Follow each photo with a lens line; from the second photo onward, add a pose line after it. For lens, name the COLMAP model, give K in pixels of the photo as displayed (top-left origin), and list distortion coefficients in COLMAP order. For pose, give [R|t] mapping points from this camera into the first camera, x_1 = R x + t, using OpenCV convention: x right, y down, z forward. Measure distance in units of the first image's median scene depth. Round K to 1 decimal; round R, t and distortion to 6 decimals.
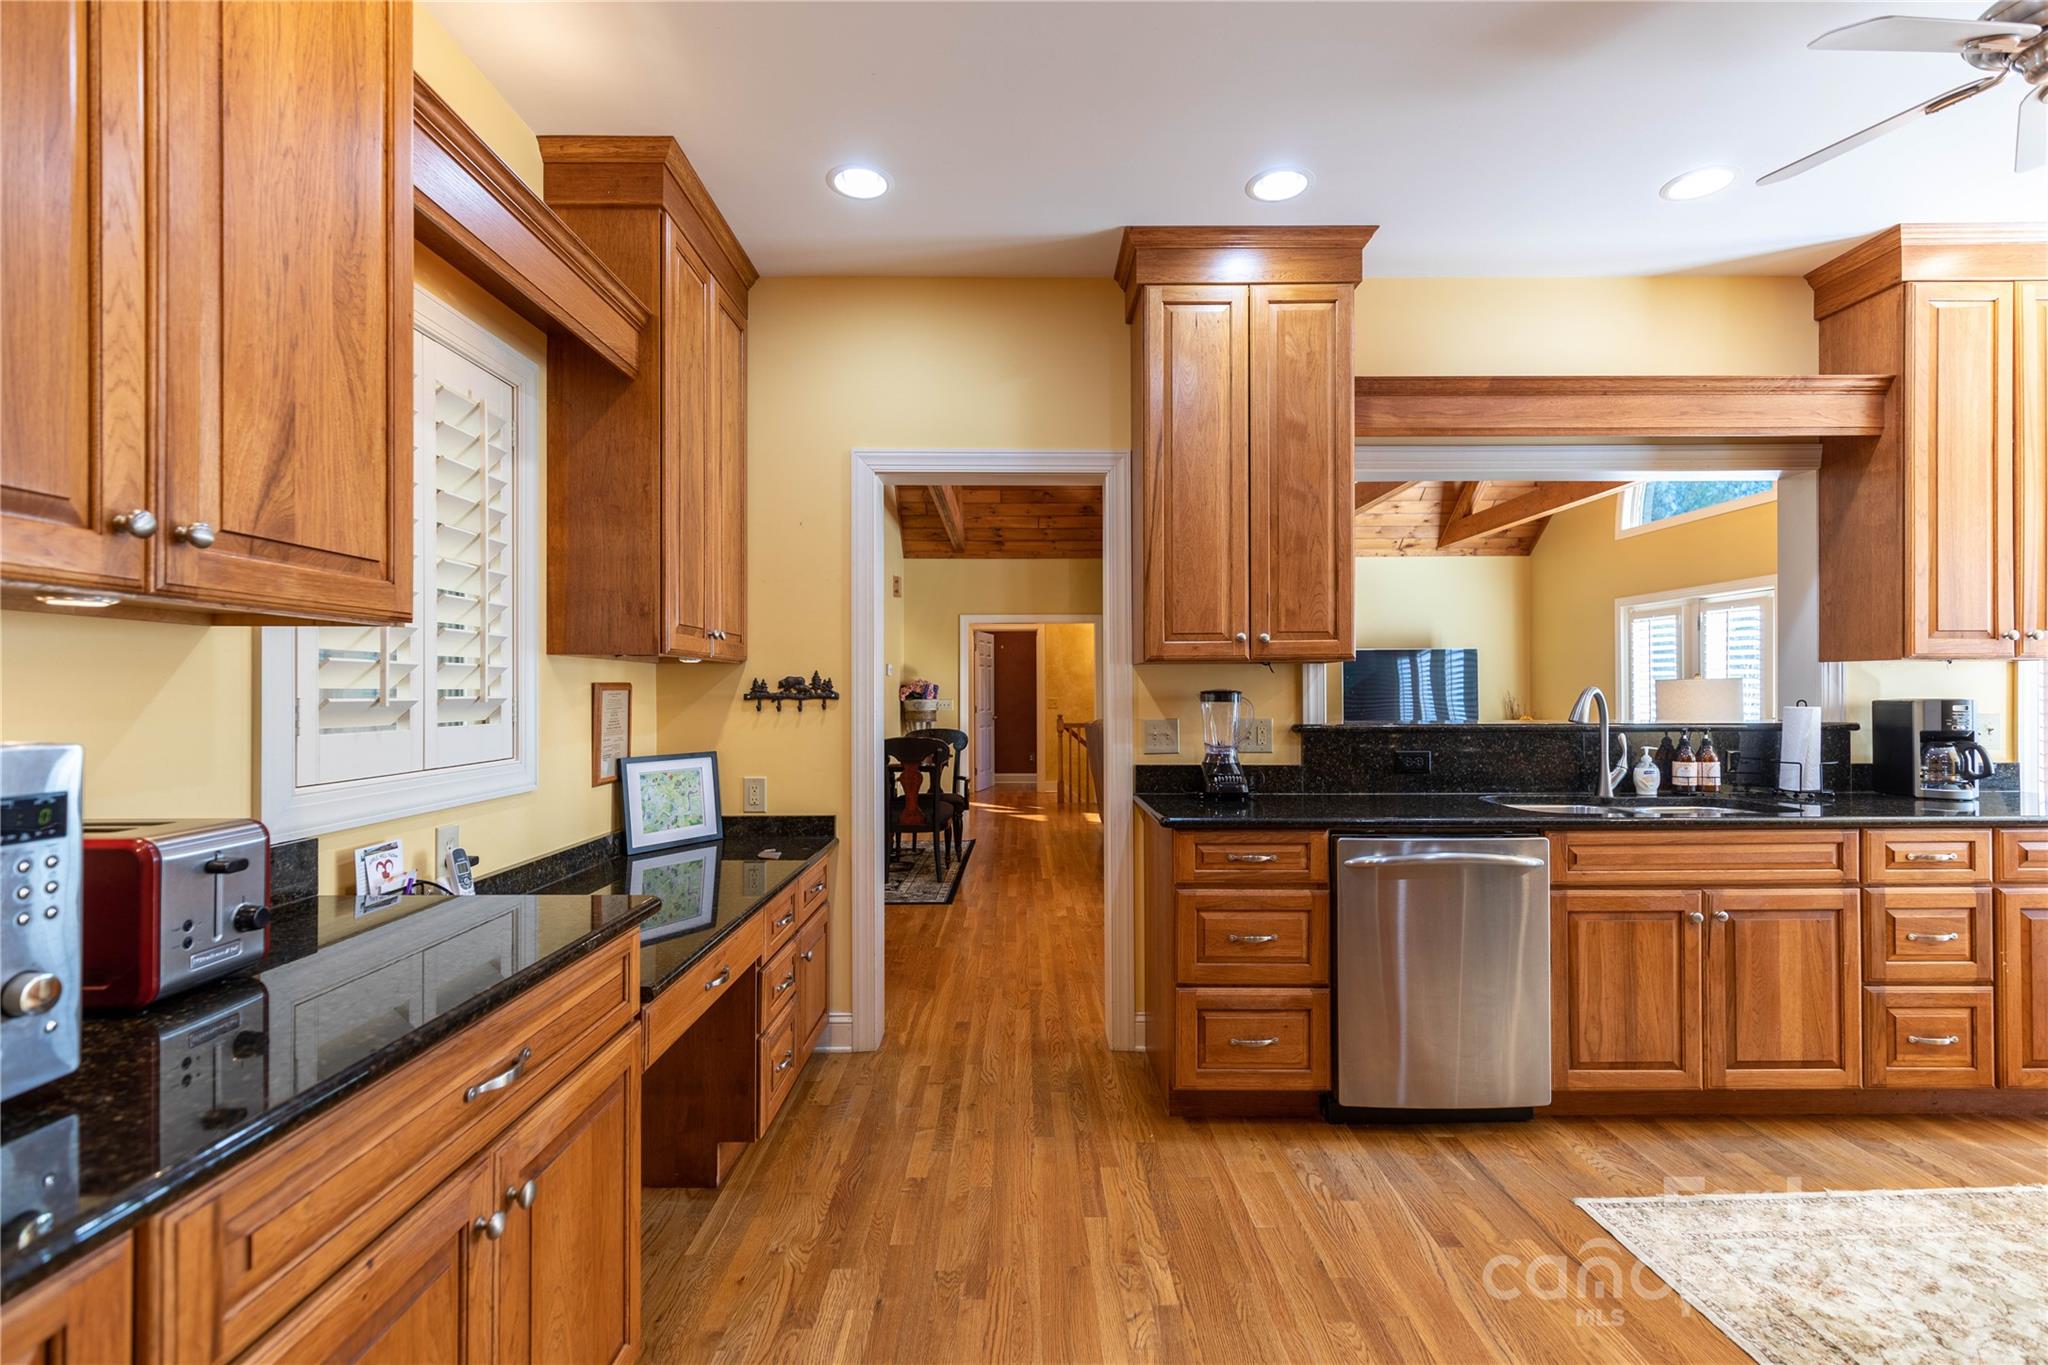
lens RADIAL K [[901.5, 0, 1024.0], [0, 901.5, 682.5], [0, 0, 1]] dist [0.010393, -0.000154]
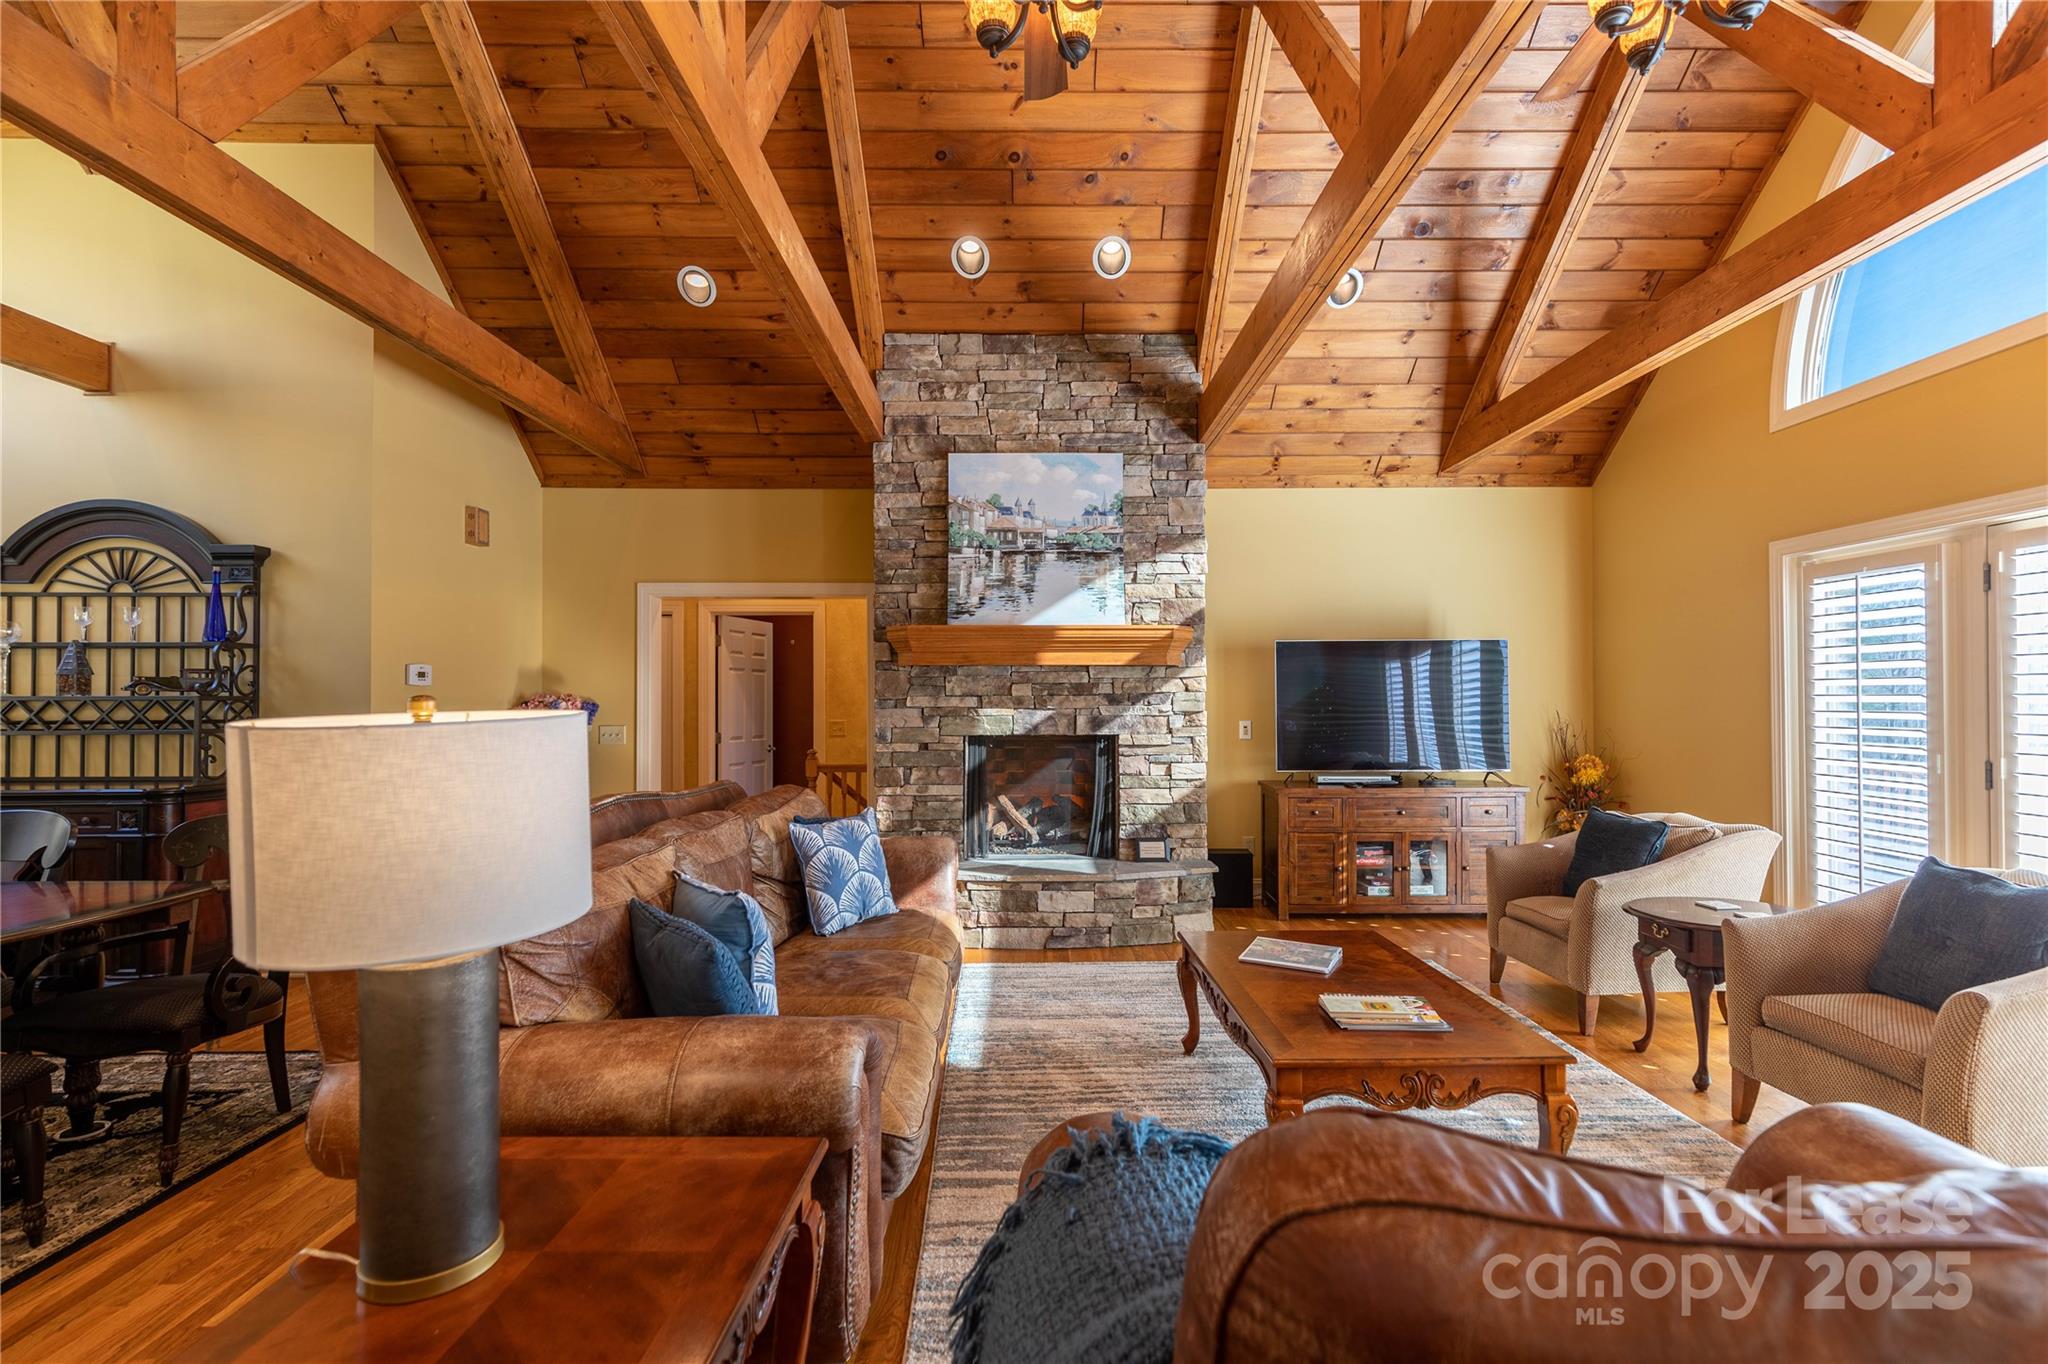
lens RADIAL K [[926.4, 0, 1037.3], [0, 926.4, 689.6], [0, 0, 1]] dist [0.014708, -0.004454]
pose [[0.999940, 0.000541, 0.010923, 0.186423], [-0.000567, 0.999997, 0.002374, -0.006431], [-0.010921, -0.002380, 0.999938, 0.389997]]
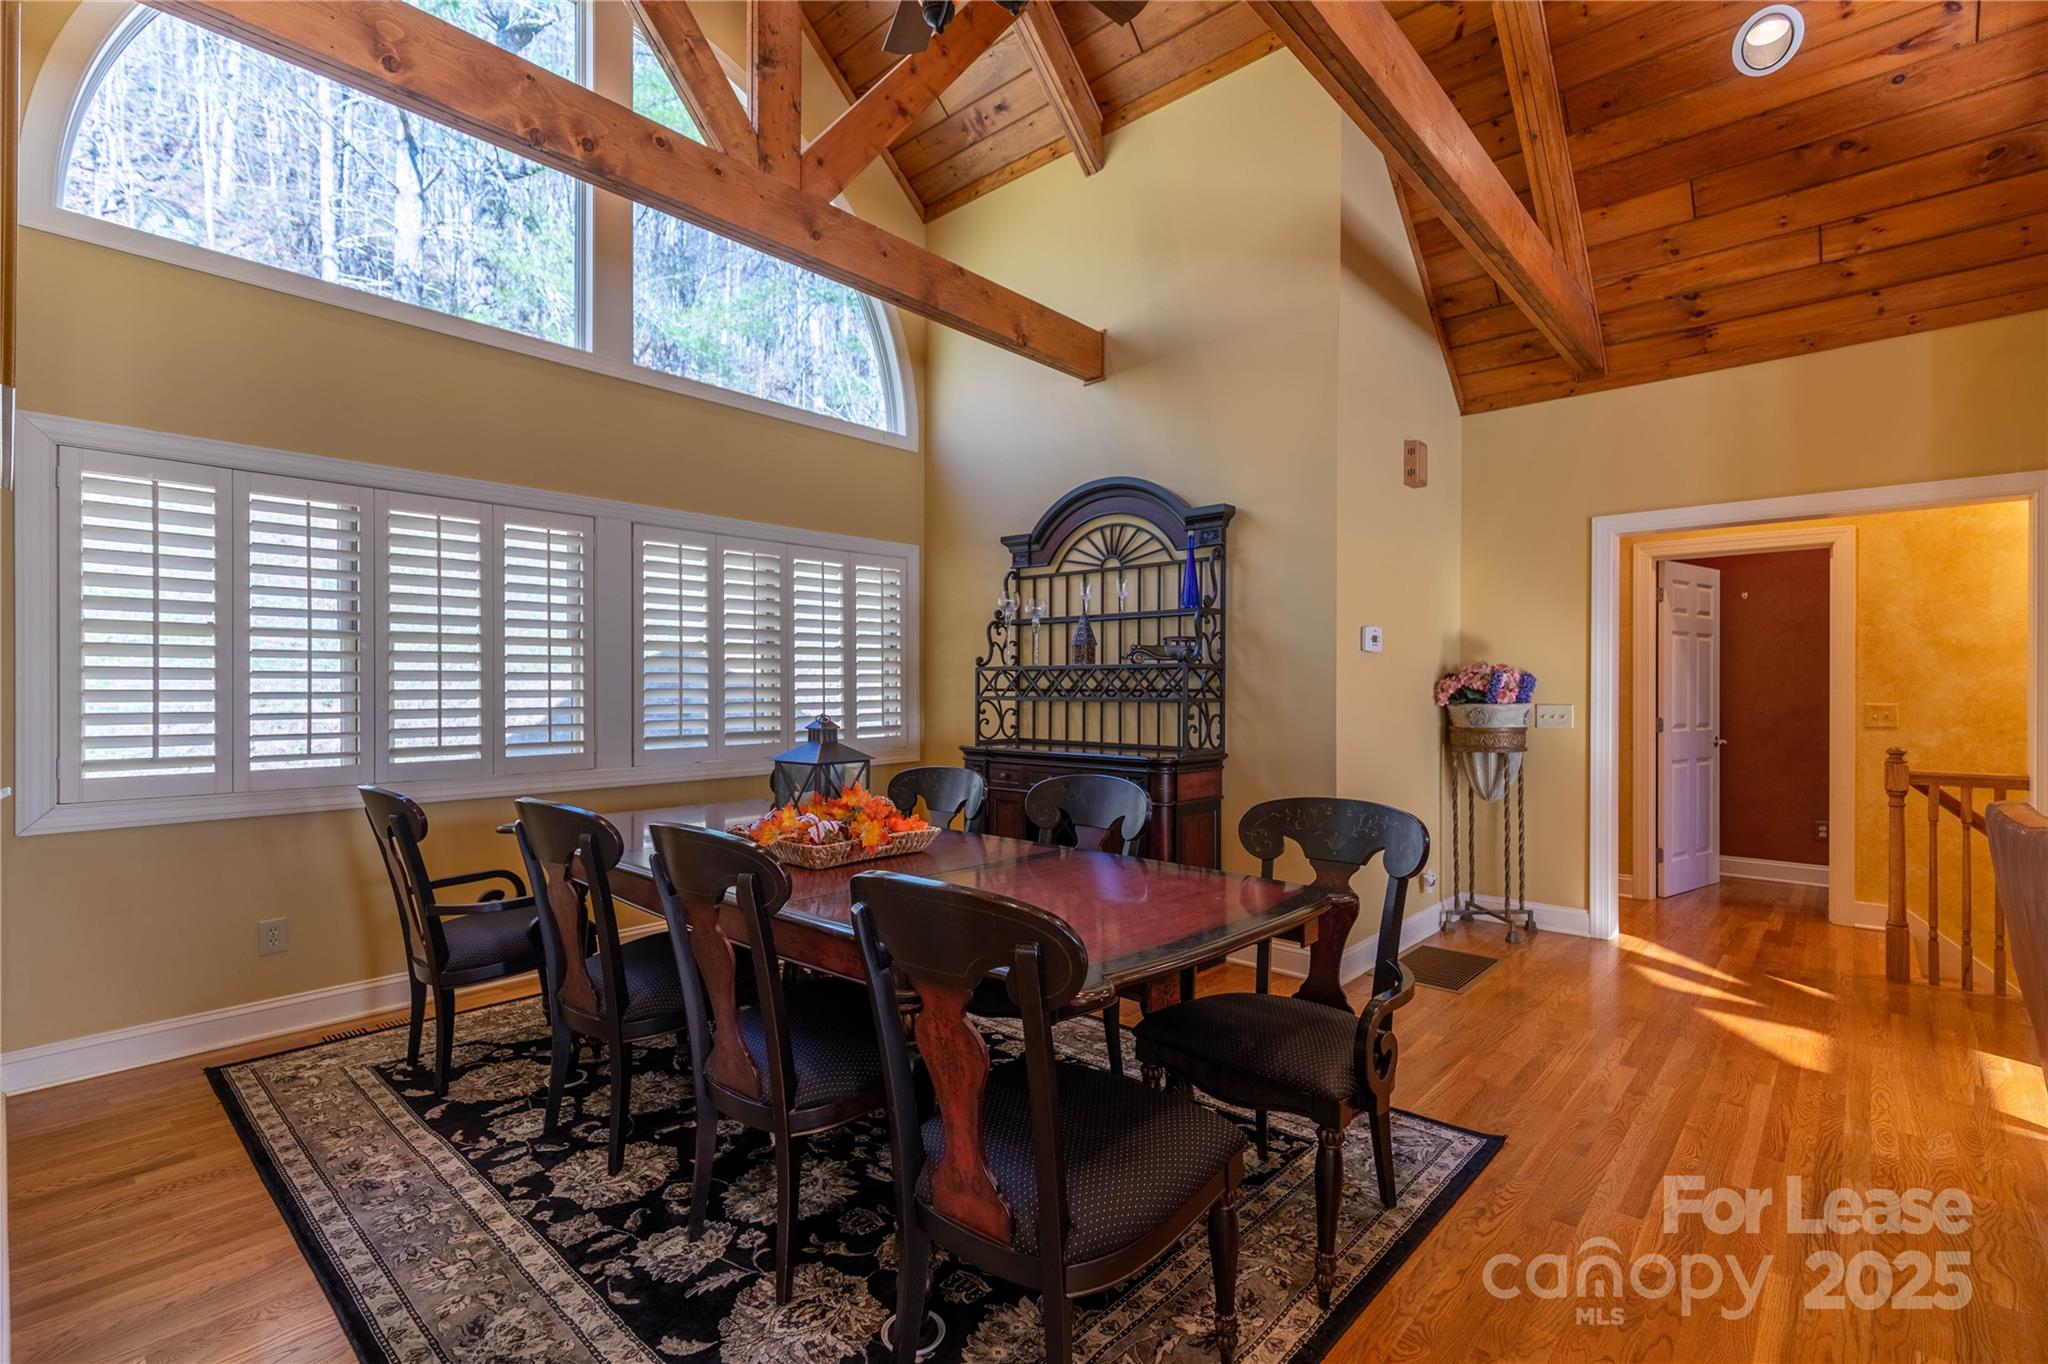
lens RADIAL K [[926.4, 0, 1037.3], [0, 926.4, 689.6], [0, 0, 1]] dist [0.014708, -0.004454]
pose [[0.743617, 0.009646, -0.668536, 0.035093], [0.003733, 0.999820, 0.018577, 0.001347], [0.668596, -0.016310, 0.743447, 0.471579]]
